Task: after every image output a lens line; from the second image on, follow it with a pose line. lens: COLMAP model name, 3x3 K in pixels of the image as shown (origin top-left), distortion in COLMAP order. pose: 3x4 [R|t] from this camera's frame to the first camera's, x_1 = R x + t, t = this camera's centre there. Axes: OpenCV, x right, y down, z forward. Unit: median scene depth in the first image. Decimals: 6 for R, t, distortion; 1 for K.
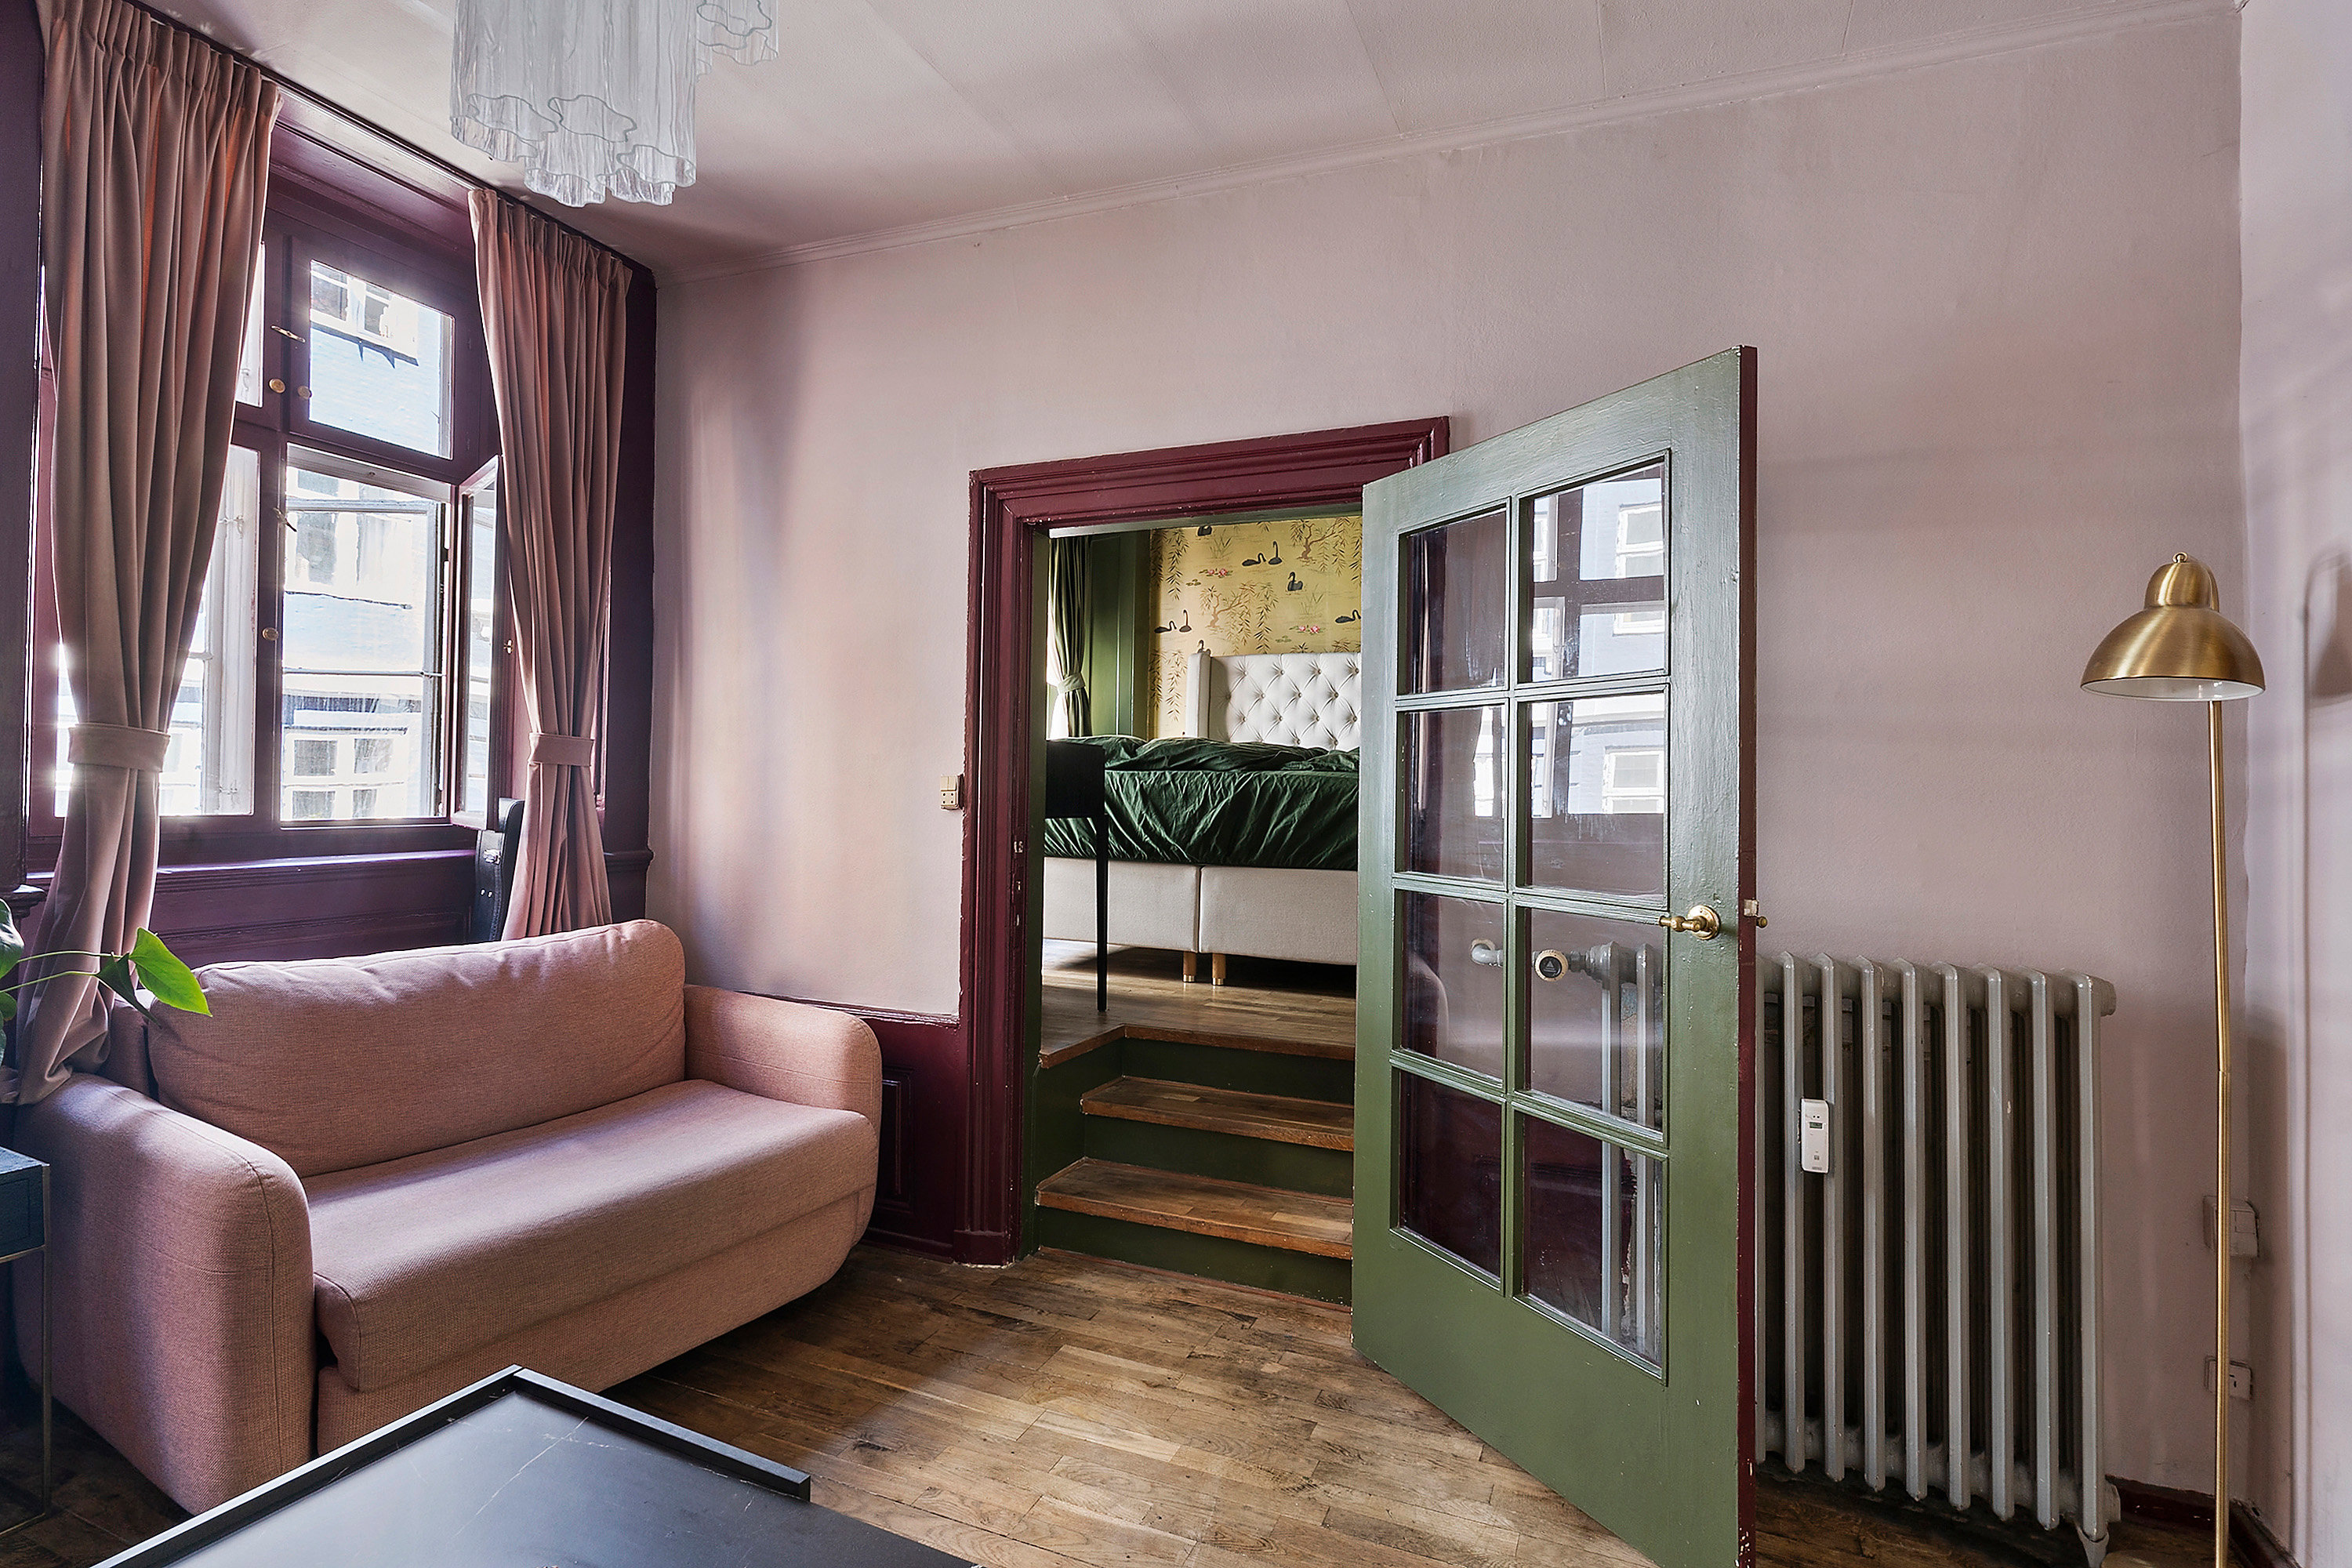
lens RADIAL K [[1158.8, 0, 1176.0], [0, 1158.8, 784.0], [0, 0, 1]] dist [0.001753, -0.000106]
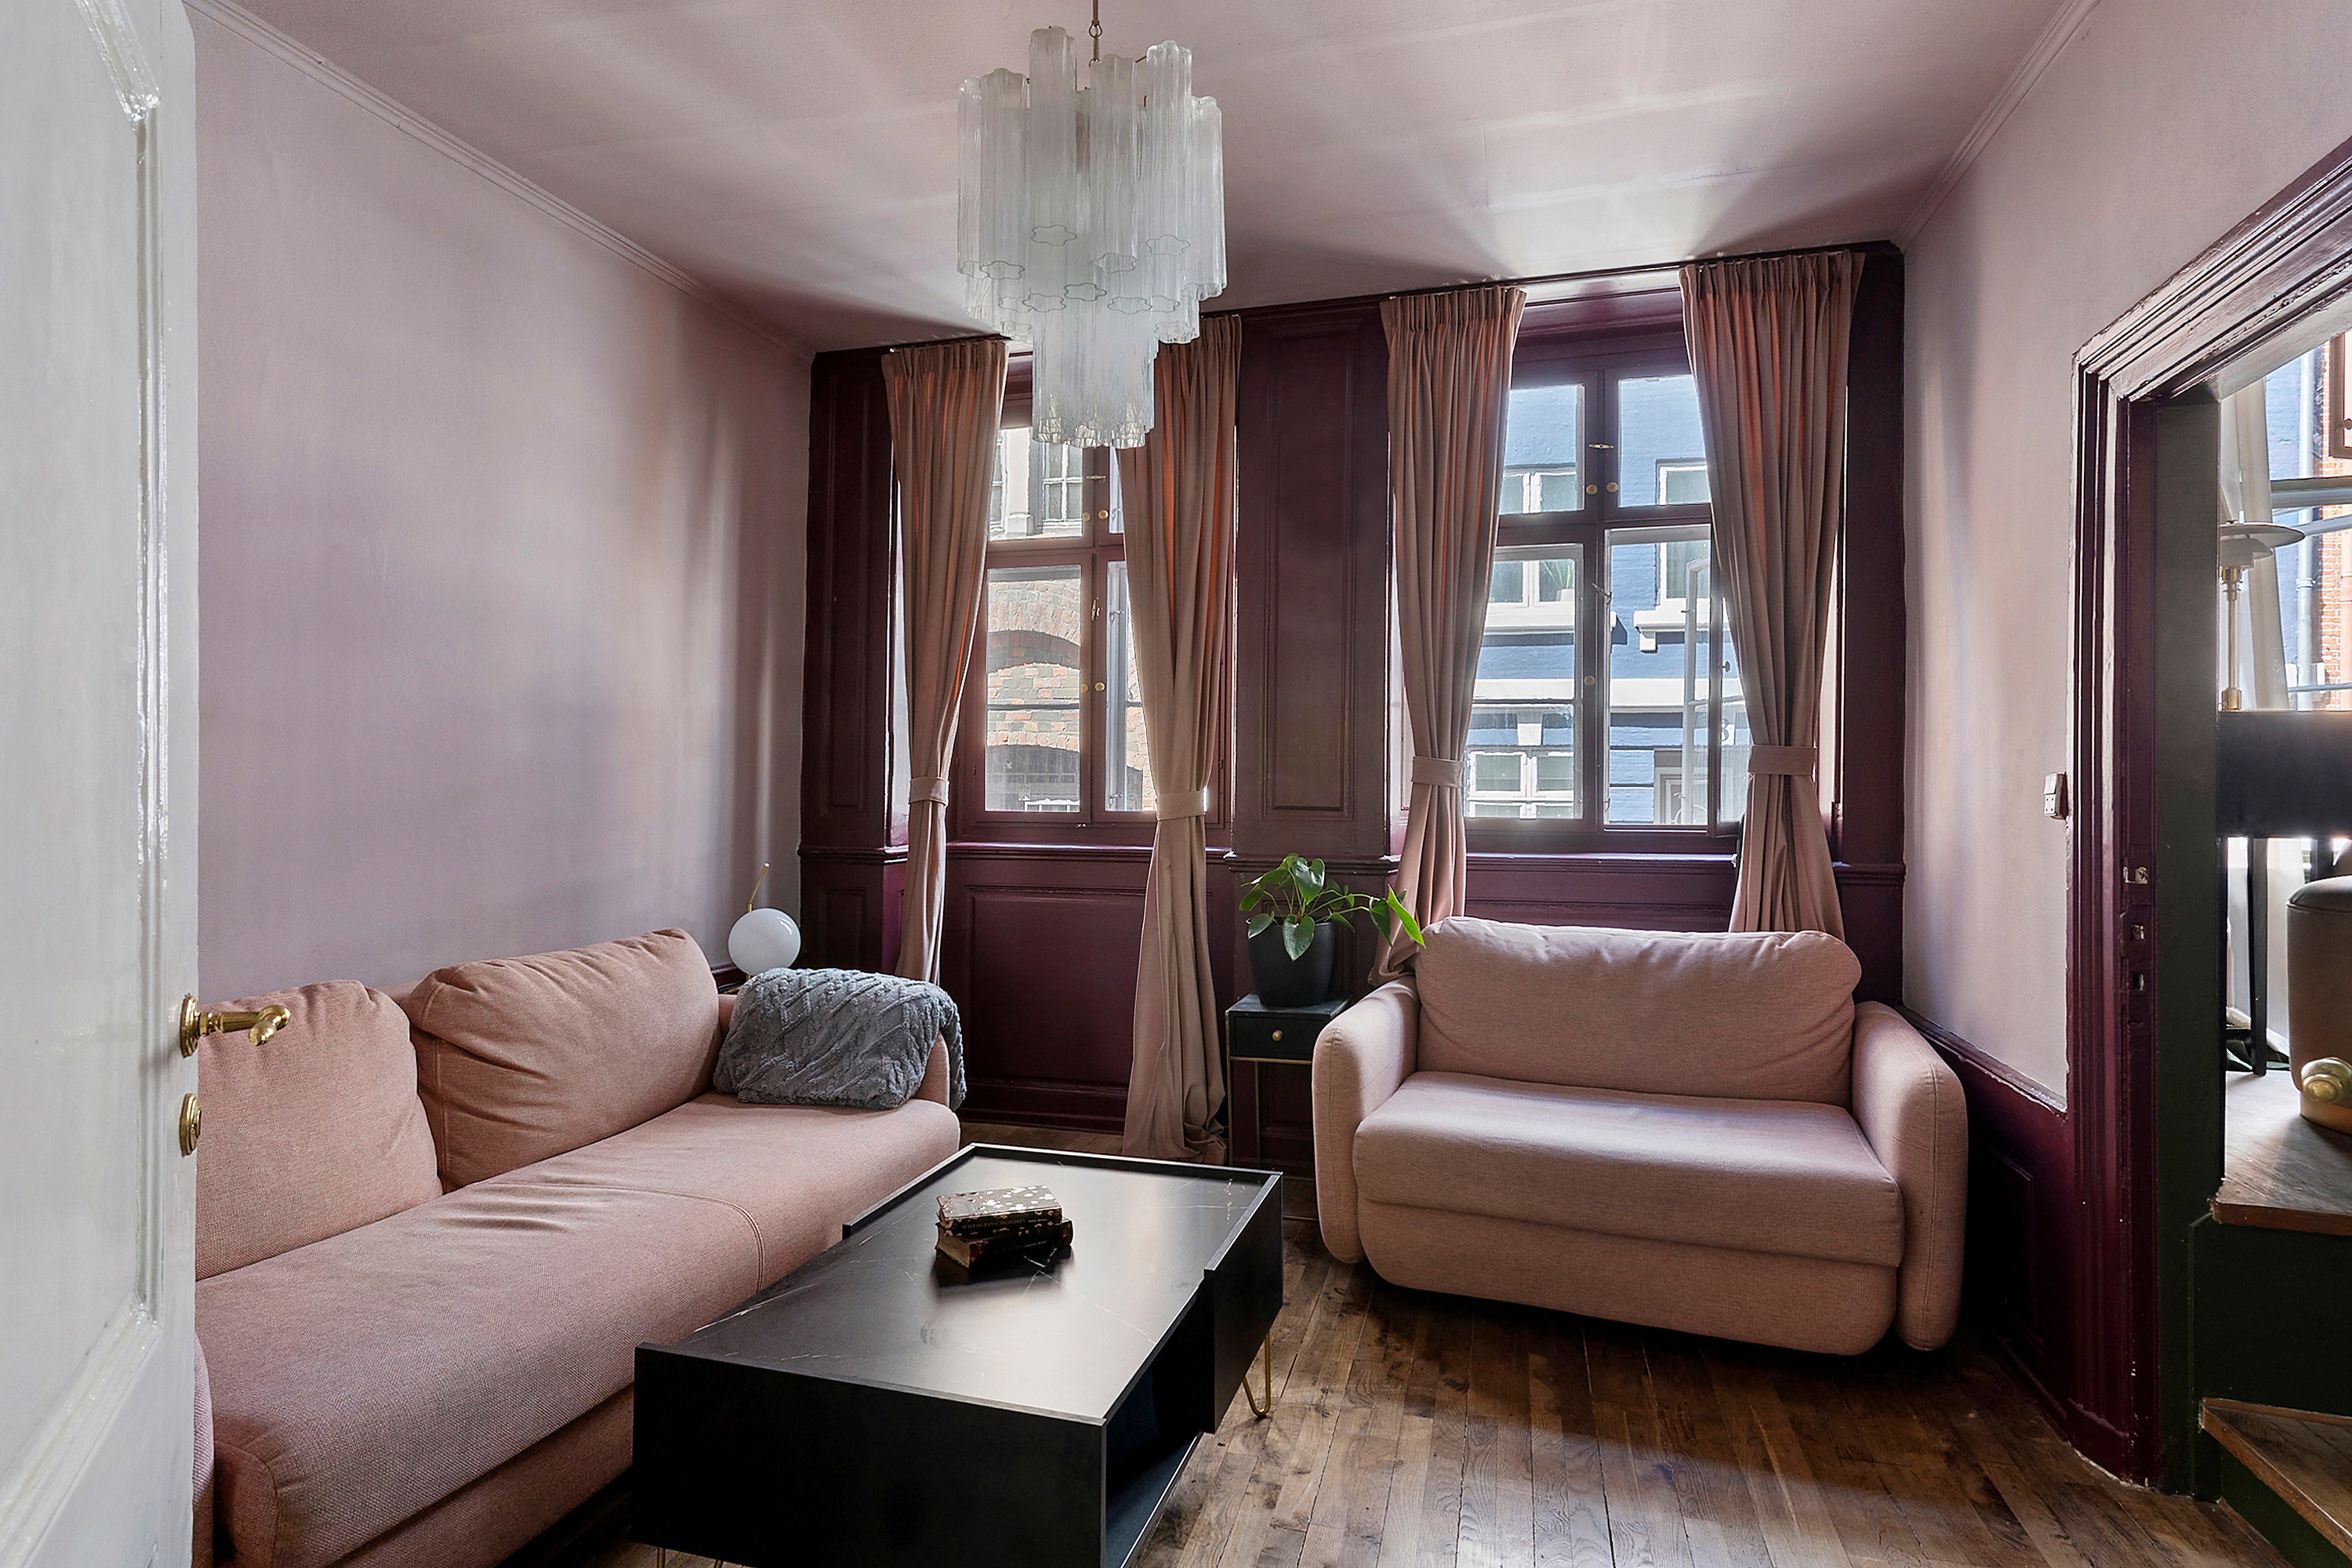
lens RADIAL K [[1314.7, 0, 1176.0], [0, 1314.7, 784.0], [0, 0, 1]] dist [0.001784, 0.000742]
pose [[0.094078, -0.020838, -0.995347, 0.638101], [0.000967, 0.999782, -0.020839, 0.017338], [0.995564, 0.000998, 0.094078, 0.393945]]
